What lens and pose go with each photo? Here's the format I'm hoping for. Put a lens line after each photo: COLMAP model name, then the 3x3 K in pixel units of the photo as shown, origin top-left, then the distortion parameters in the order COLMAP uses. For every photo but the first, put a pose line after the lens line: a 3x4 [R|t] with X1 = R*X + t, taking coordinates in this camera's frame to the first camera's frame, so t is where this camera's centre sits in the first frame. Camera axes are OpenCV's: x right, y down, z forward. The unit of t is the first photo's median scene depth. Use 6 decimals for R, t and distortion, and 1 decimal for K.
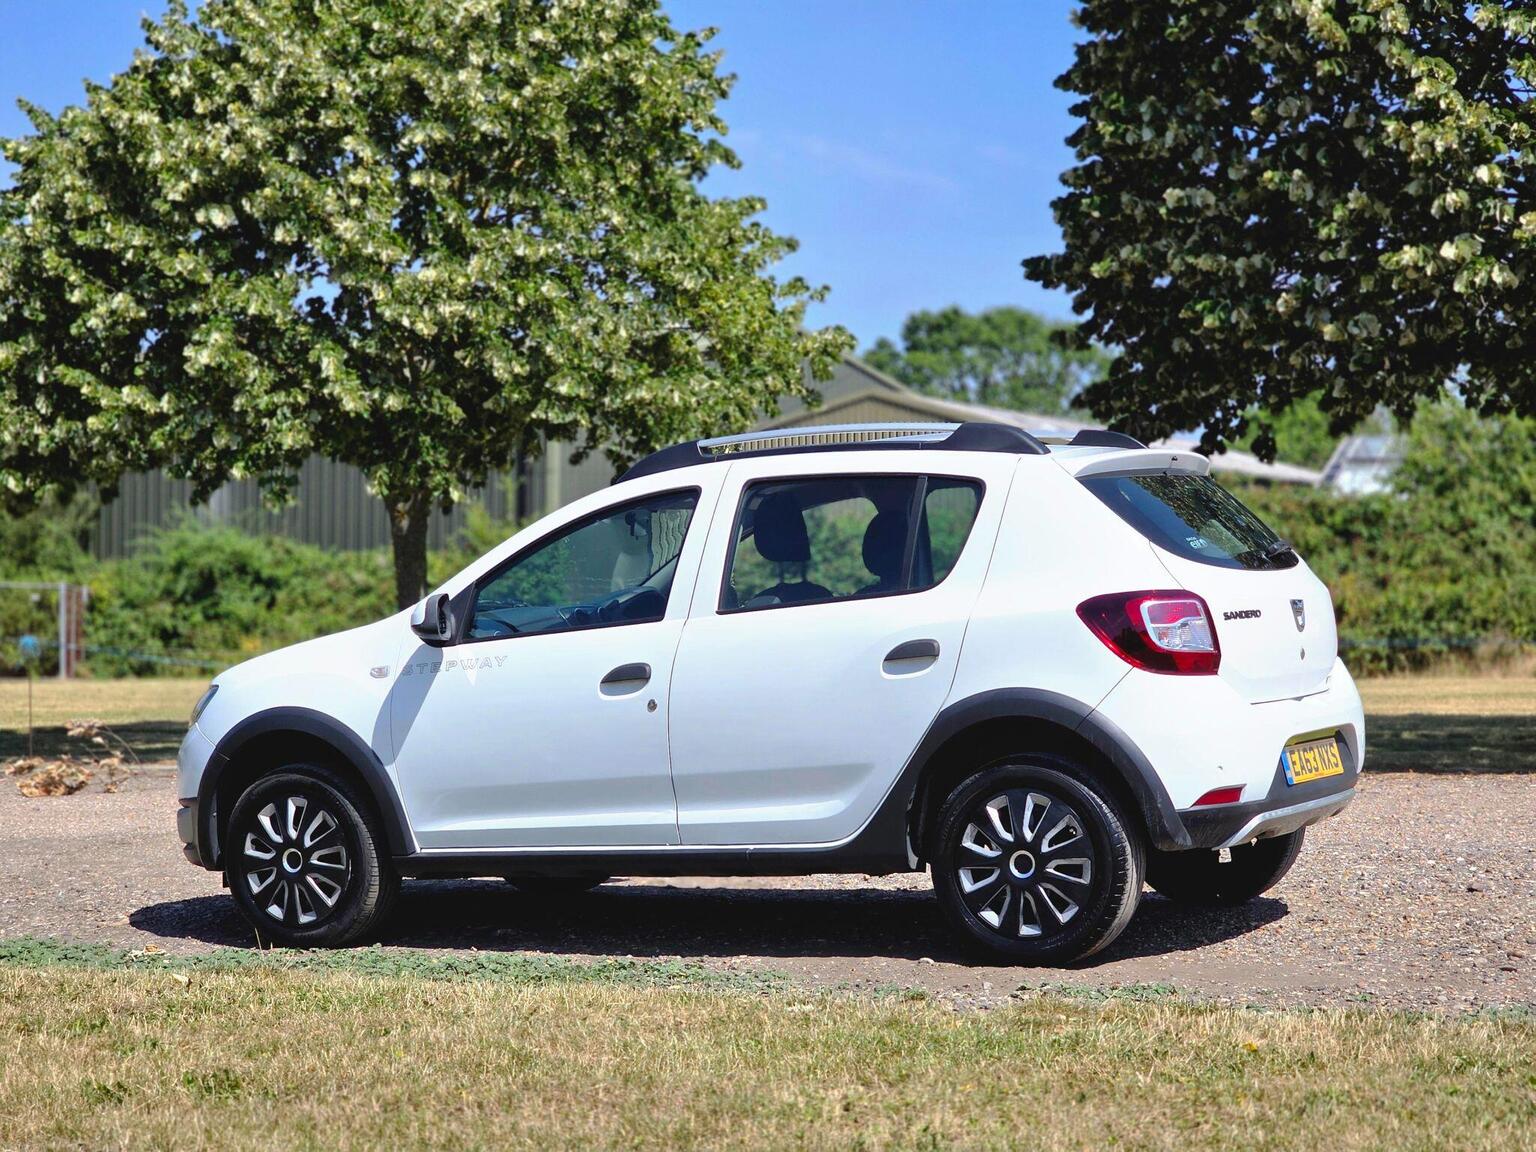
lens RADIAL K [[3021.6, 0, 772.3], [0, 3021.6, 617.6], [0, 0, 1]] dist [-0.156333, 1.950293]
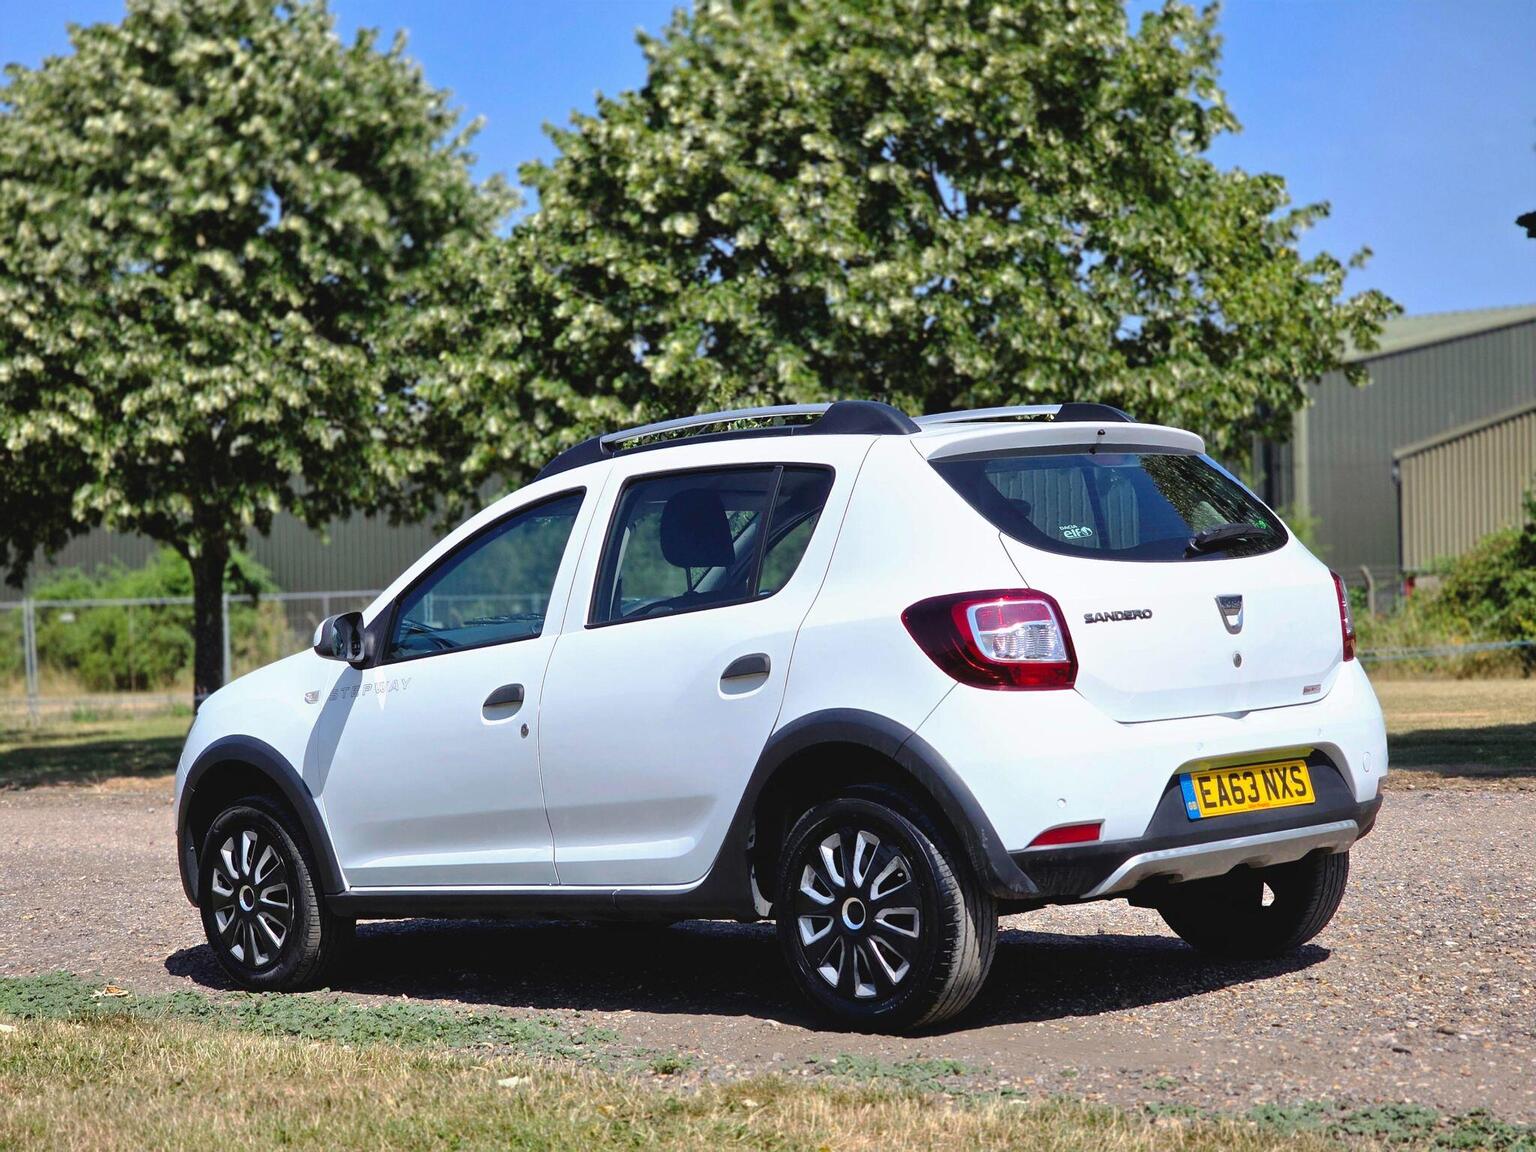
lens RADIAL K [[2995.7, 0, 768.0], [0, 2995.7, 576.0], [0, 0, 1]] dist [-0.138548, 1.791573]
pose [[0.954611, -0.026684, -0.296659, 0.281298], [0.022431, 0.999591, -0.017731, 0.000305], [0.297010, 0.010272, 0.954819, 0.159844]]
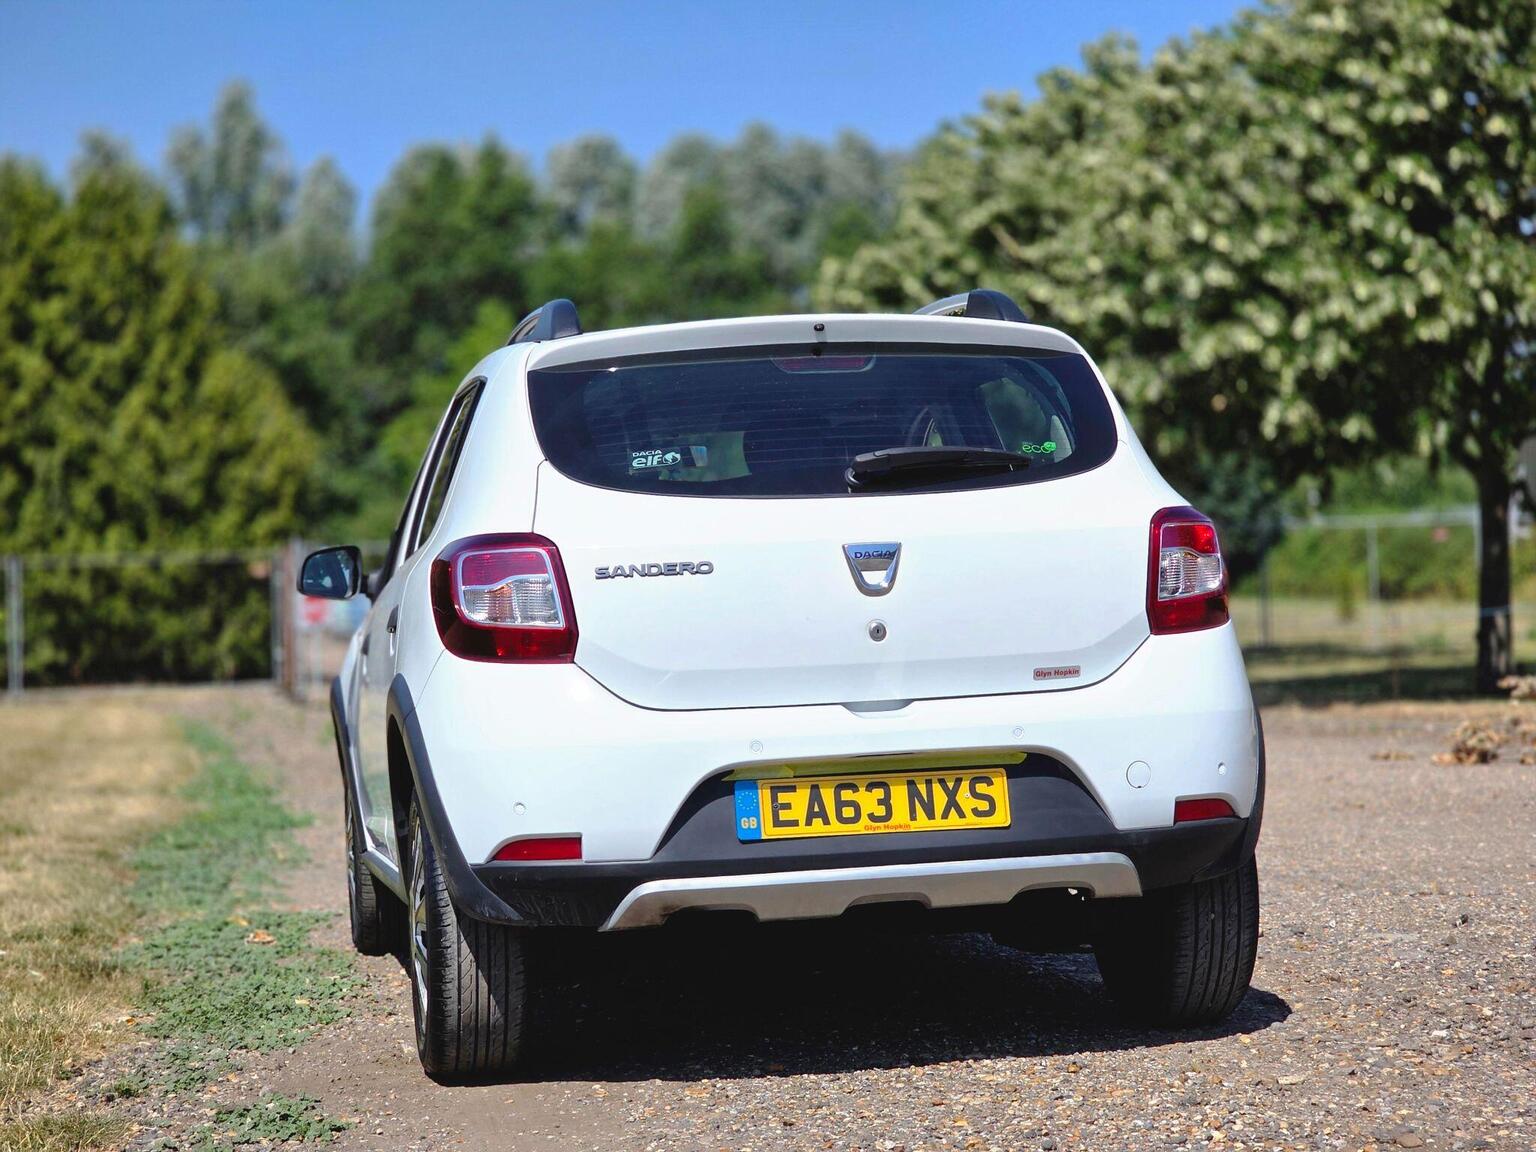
lens RADIAL K [[2995.7, 0, 768.0], [0, 2995.7, 576.0], [0, 0, 1]] dist [-0.138548, 1.791573]
pose [[0.627008, 0.012825, -0.778908, 0.607803], [0.006282, 0.999749, 0.021518, -0.012279], [0.778988, -0.018385, 0.626769, 0.560414]]
